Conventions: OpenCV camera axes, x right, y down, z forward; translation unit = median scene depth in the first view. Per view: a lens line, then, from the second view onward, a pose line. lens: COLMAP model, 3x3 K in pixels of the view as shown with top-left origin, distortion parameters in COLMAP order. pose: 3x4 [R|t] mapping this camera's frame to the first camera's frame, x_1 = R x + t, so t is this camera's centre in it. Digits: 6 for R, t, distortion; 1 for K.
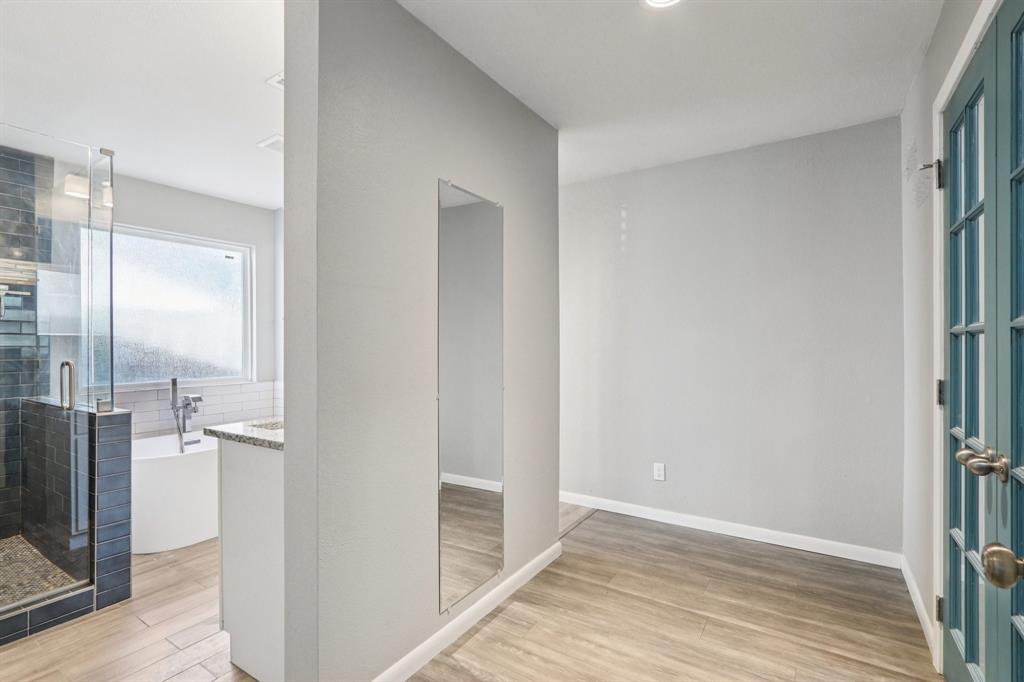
lens RADIAL K [[474.8, 0, 518.6], [0, 474.8, 339.0], [0, 0, 1]] dist [-0.010700, 0.000372]
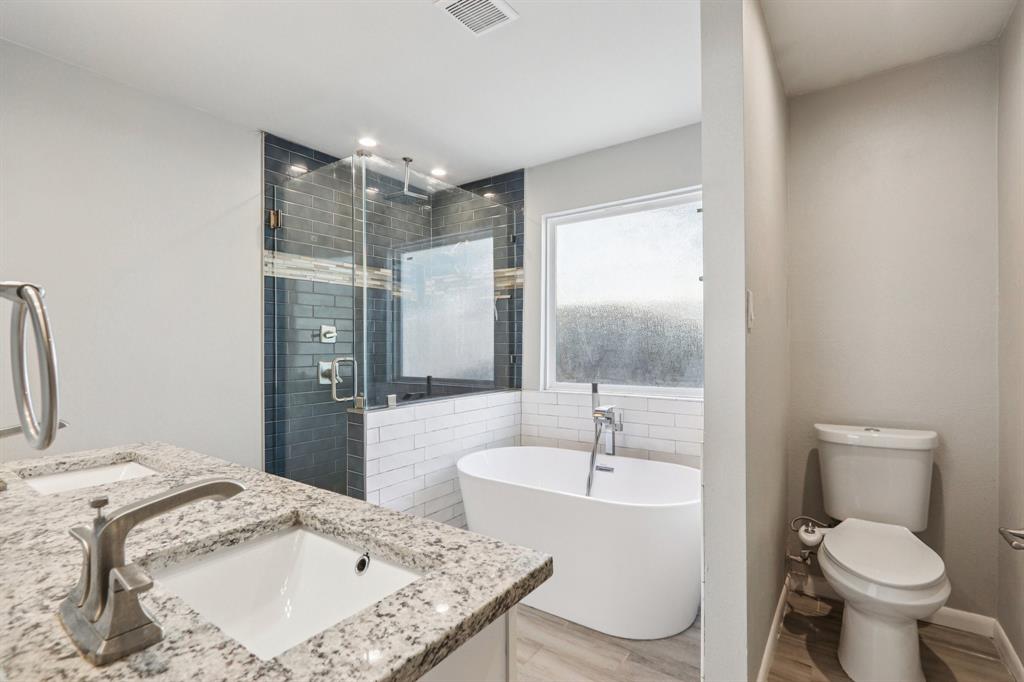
lens RADIAL K [[474.8, 0, 515.6], [0, 474.8, 344.5], [0, 0, 1]] dist [-0.010700, 0.000372]
pose [[-0.050573, 0.006065, -0.998702, 0.093849], [0.015670, 0.999863, 0.005279, 0.012949], [0.998597, -0.015382, -0.050662, 1.035920]]
